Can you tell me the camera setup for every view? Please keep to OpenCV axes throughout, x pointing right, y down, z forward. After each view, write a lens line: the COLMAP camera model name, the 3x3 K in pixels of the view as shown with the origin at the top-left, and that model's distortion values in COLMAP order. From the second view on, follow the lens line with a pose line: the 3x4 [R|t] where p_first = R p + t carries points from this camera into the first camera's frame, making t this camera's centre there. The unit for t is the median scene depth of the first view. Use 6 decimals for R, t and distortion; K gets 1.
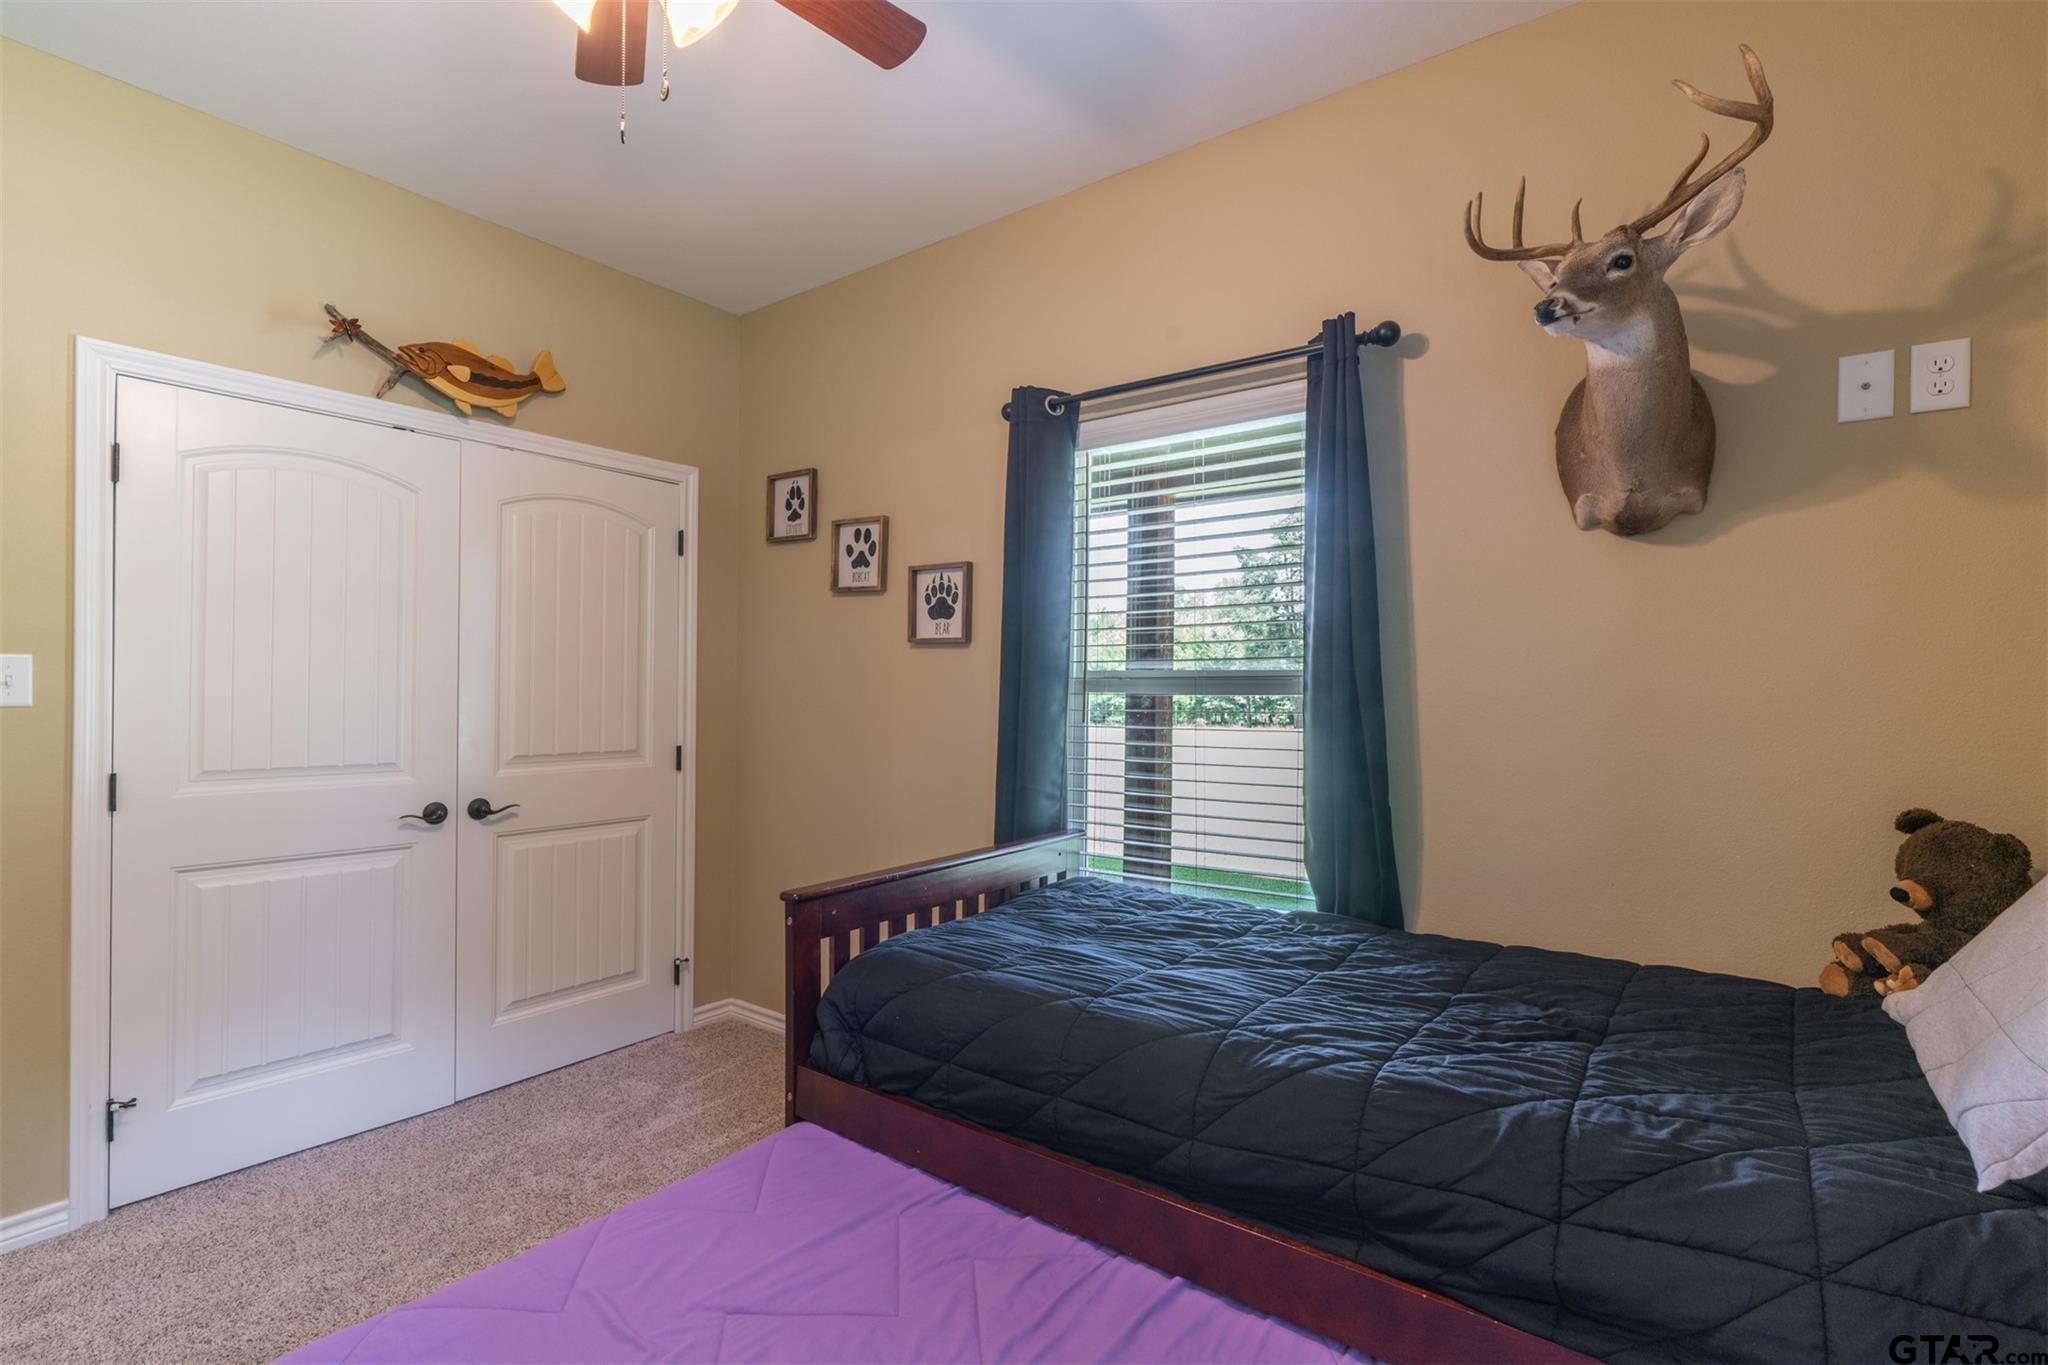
lens RADIAL K [[944.1, 0, 1022.3], [0, 944.1, 690.3], [0, 0, 1]] dist [-0.015140, 0.006441]
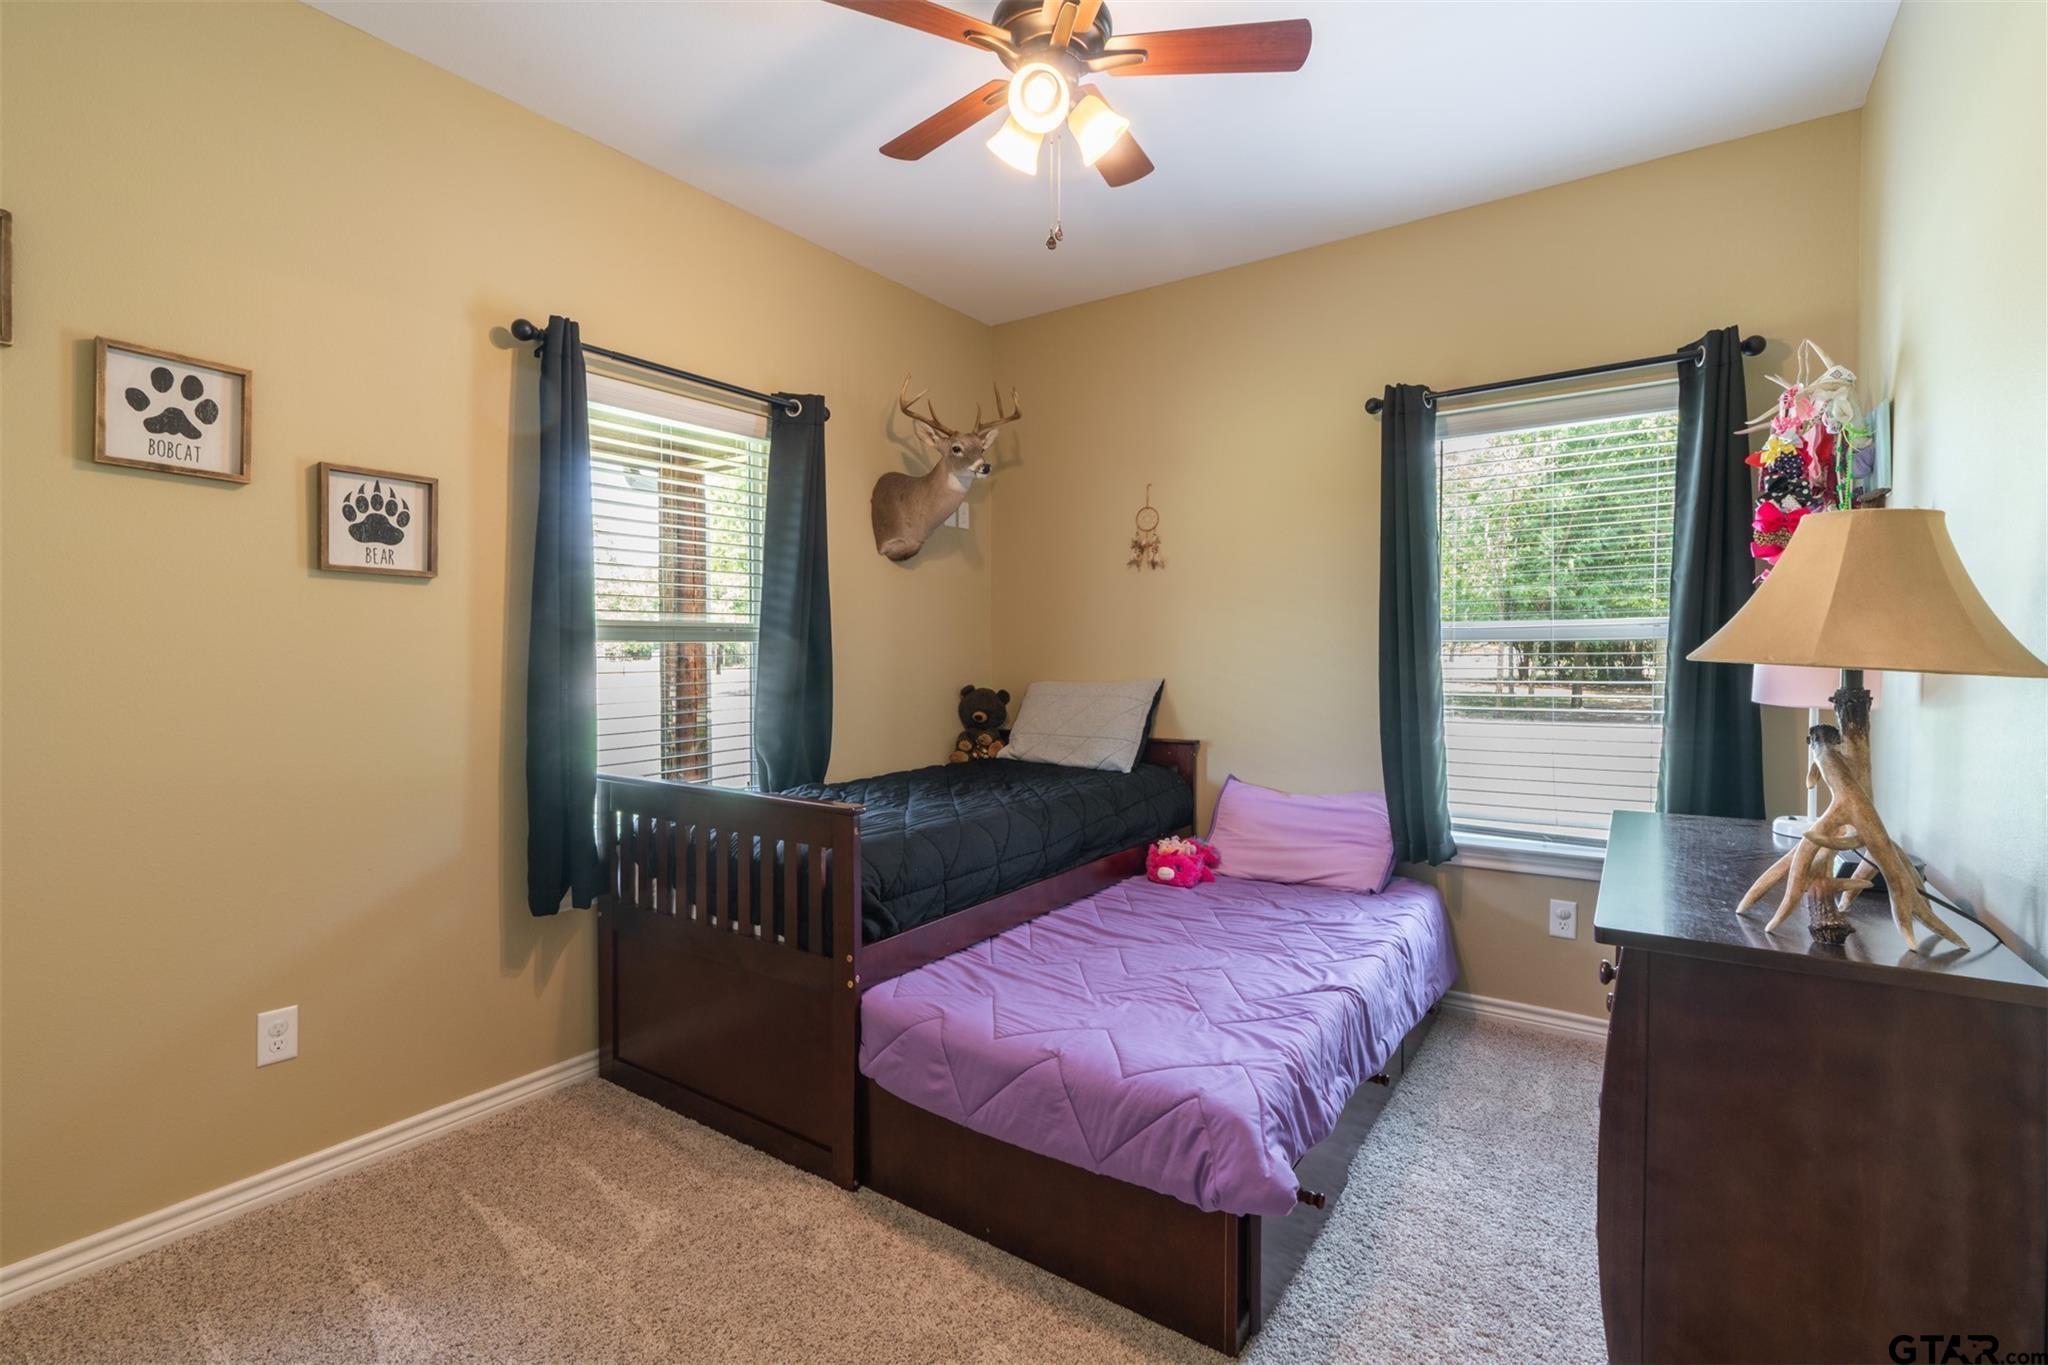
lens RADIAL K [[944.1, 0, 1017.0], [0, 944.1, 668.4], [0, 0, 1]] dist [-0.015140, 0.006441]
pose [[-0.031342, -0.026538, 0.999156, -0.857022], [0.002262, 0.999643, 0.026622, 0.006064], [-0.999506, 0.003094, -0.031271, 0.510559]]
